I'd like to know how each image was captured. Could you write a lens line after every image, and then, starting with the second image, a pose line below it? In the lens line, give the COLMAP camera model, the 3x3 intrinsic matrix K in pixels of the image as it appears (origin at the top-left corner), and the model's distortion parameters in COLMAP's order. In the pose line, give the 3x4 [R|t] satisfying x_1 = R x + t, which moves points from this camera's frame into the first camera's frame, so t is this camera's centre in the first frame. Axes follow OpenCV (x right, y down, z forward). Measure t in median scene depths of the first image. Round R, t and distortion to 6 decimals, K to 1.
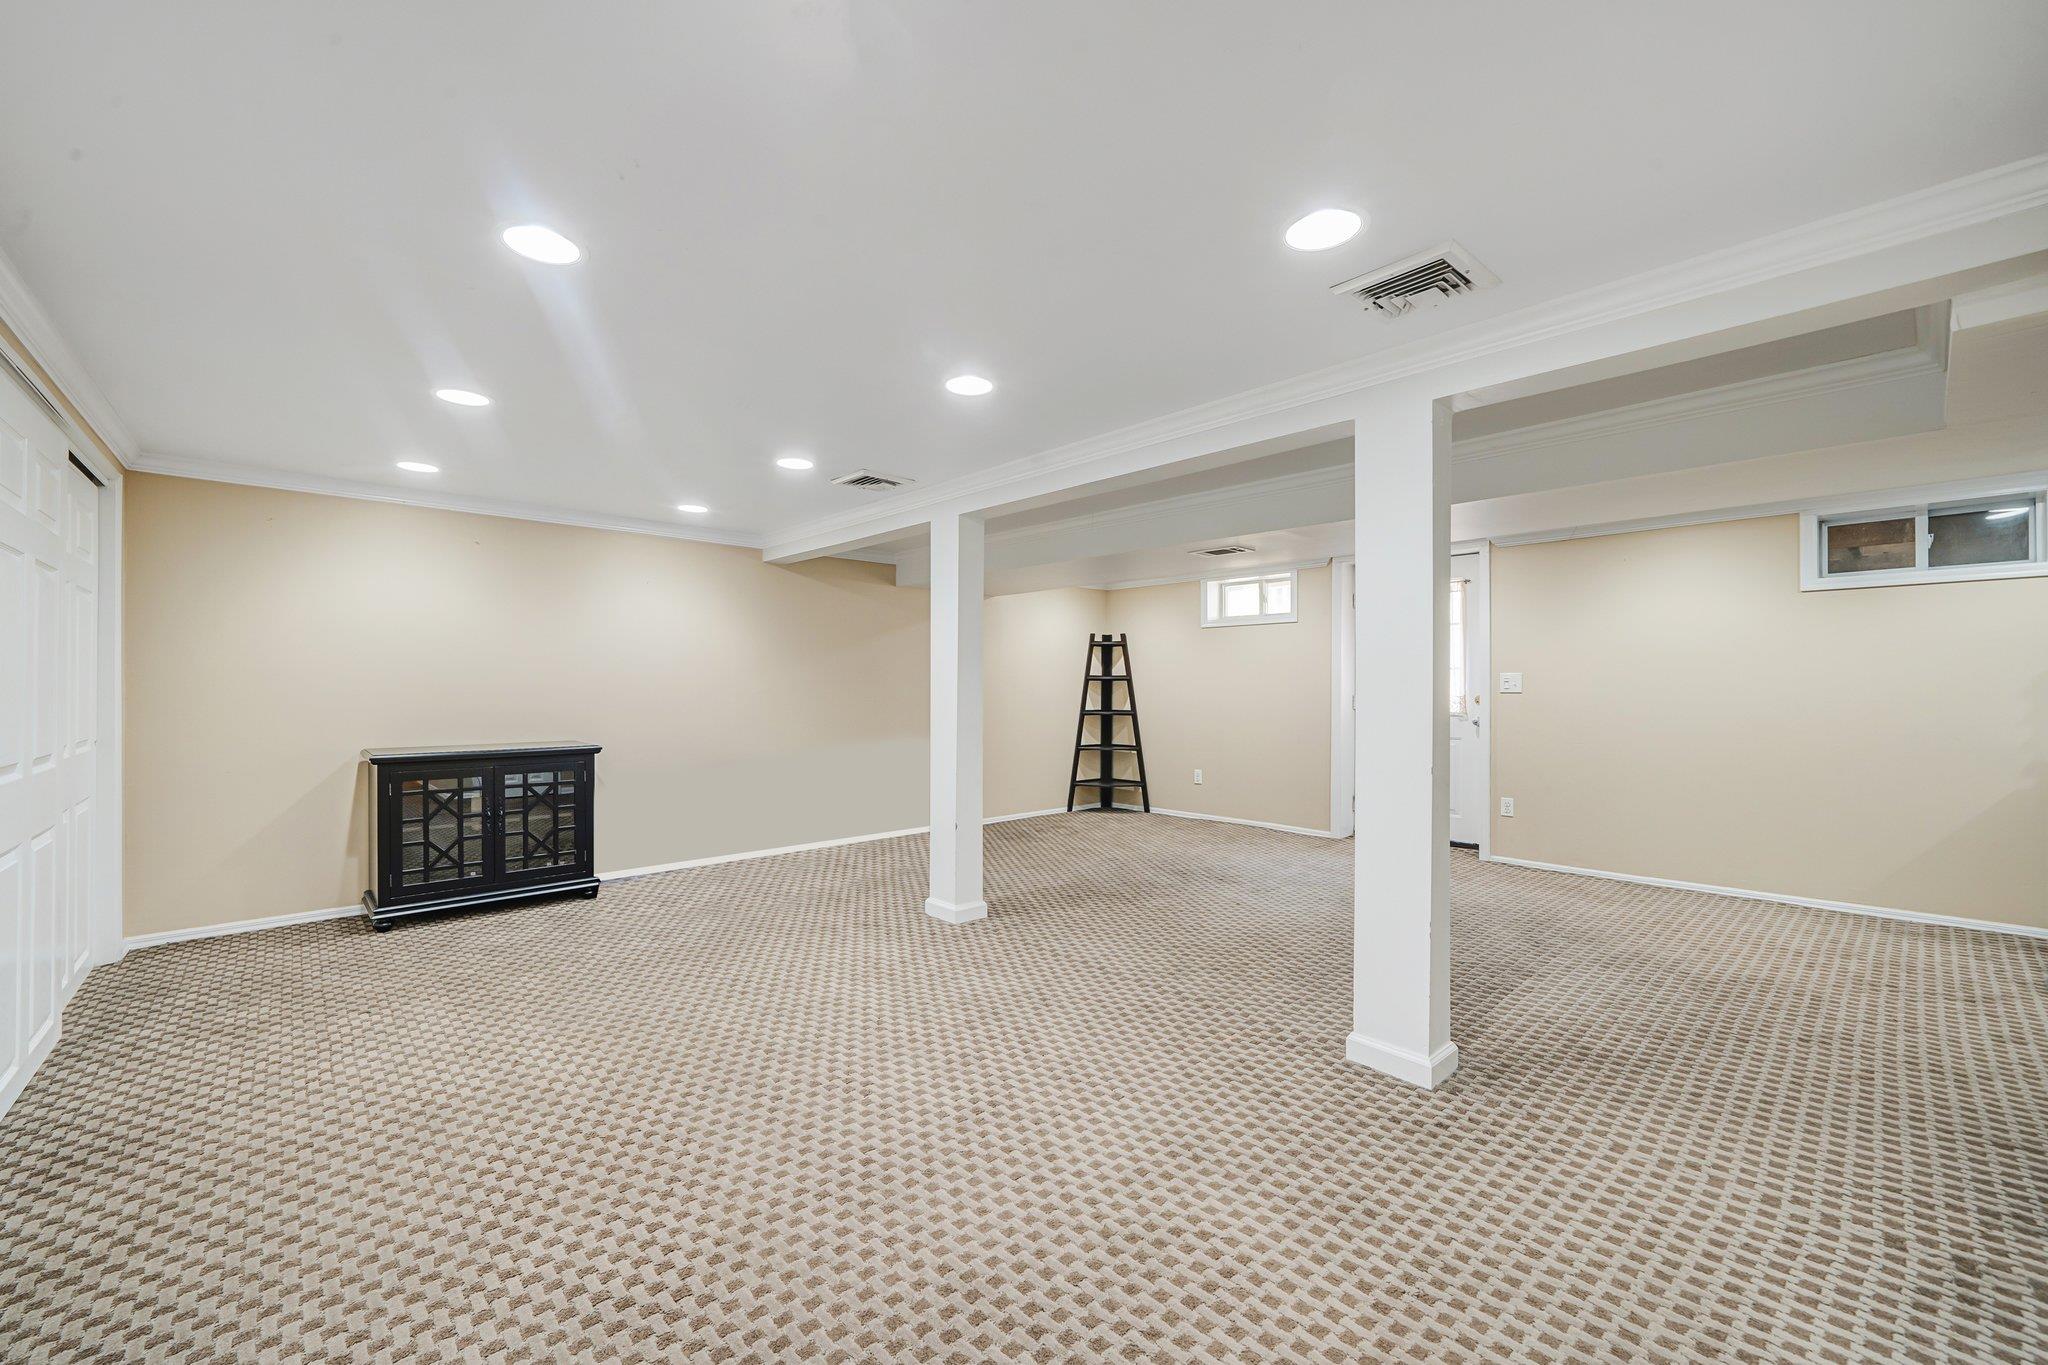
lens RADIAL K [[839.8, 0, 1024.0], [0, 839.8, 682.5], [0, 0, 1]] dist [0.000605, 0.000052]
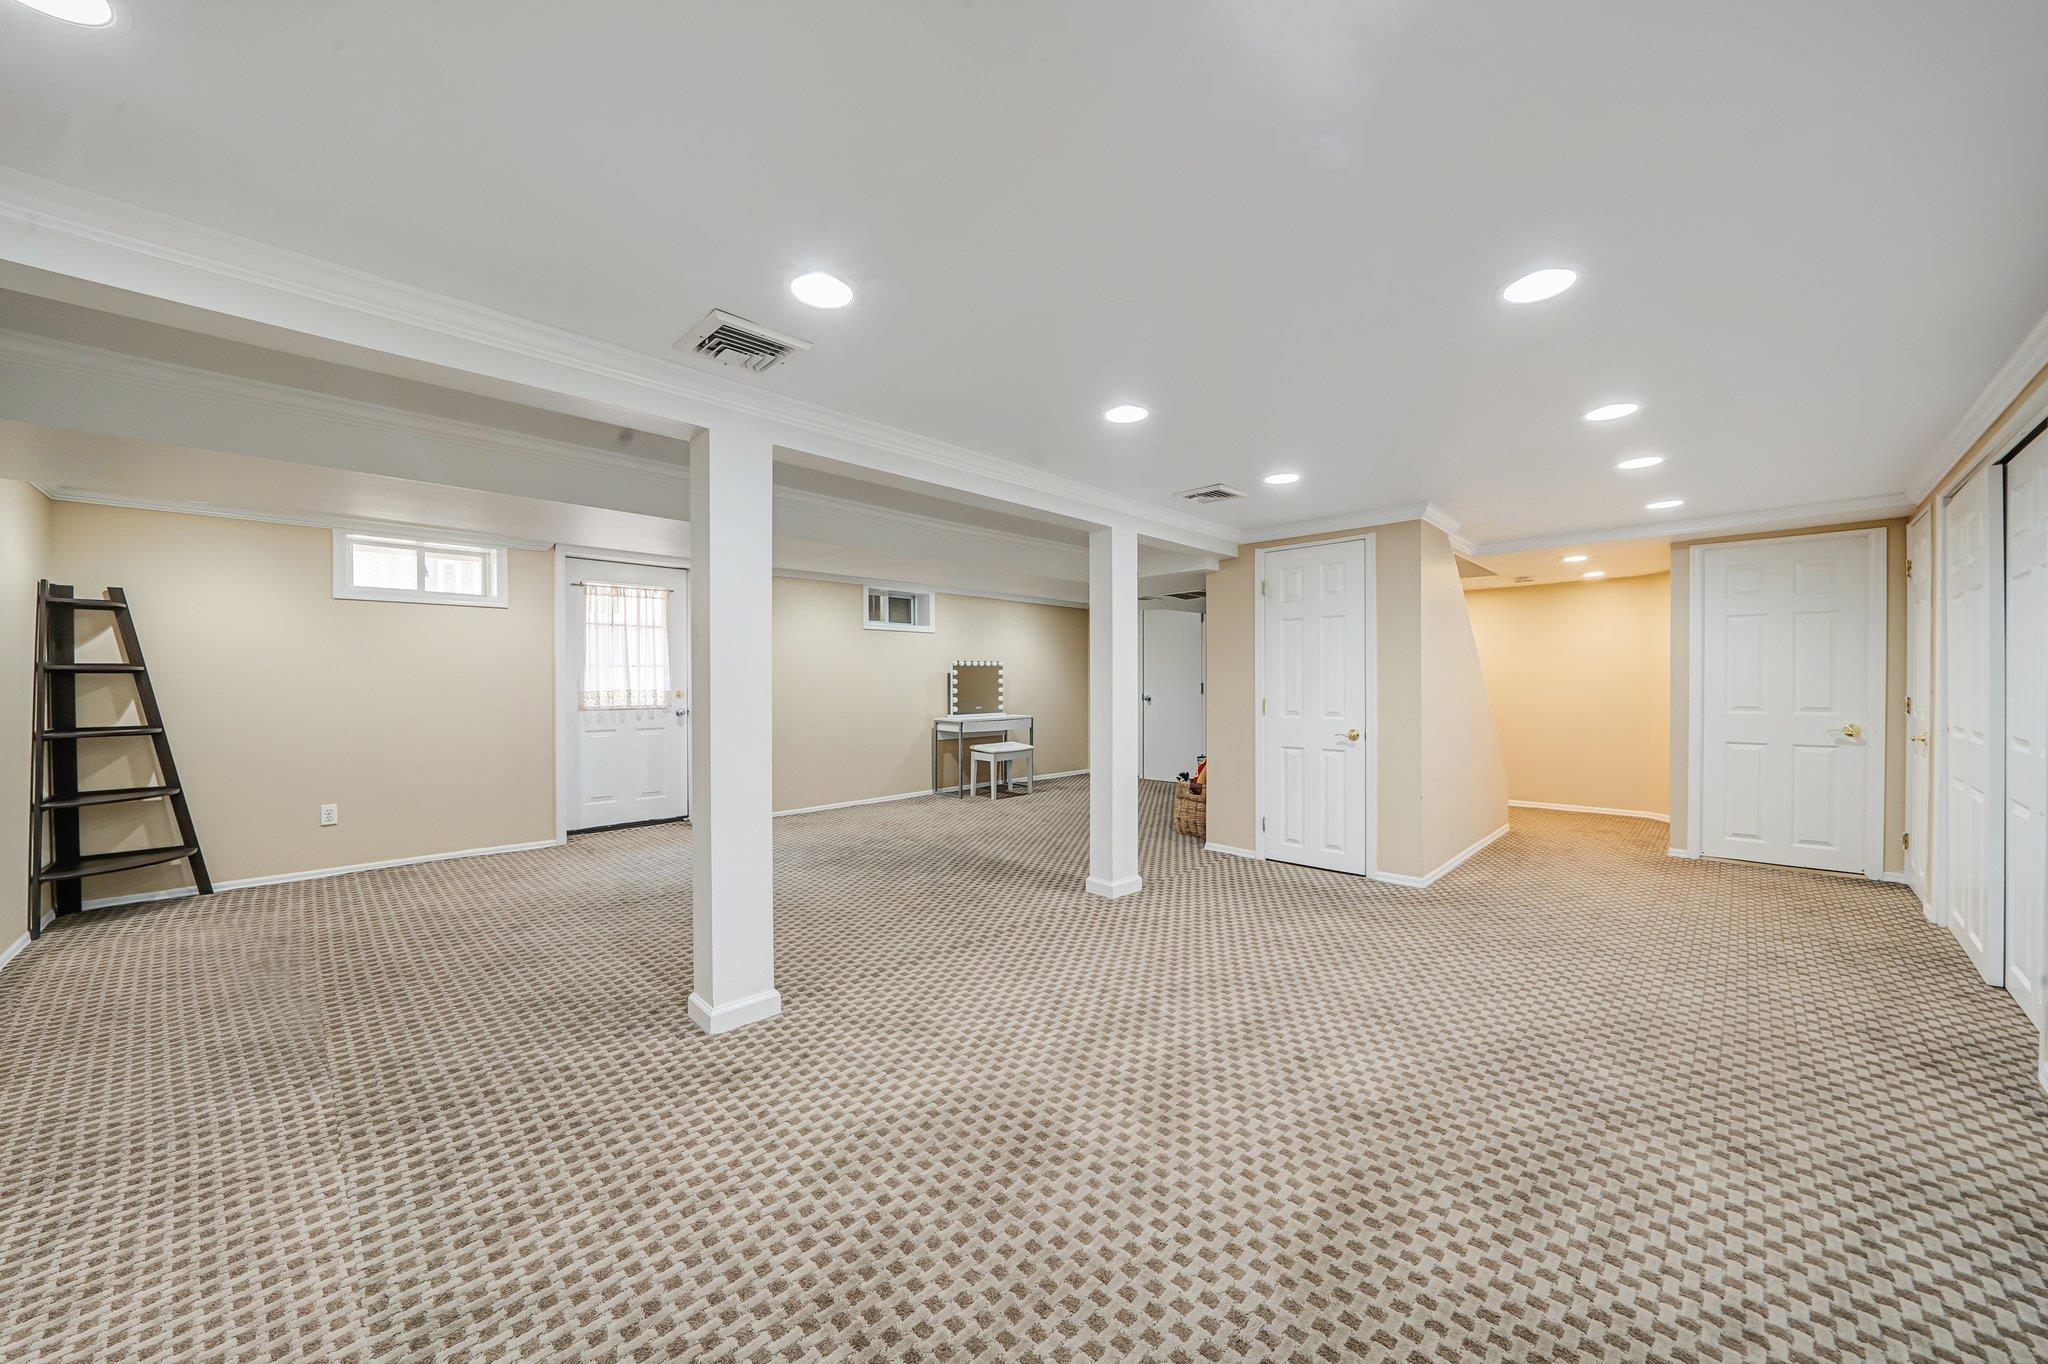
lens RADIAL K [[728.2, 0, 1024.0], [0, 728.2, 682.0], [0, 0, 1]] dist [-0.000815, -0.000094]
pose [[-0.032780, 0.002830, 0.999459, -0.404706], [0.000010, 0.999996, -0.002832, 0.005575], [-0.999463, -0.000083, -0.032779, 0.449390]]
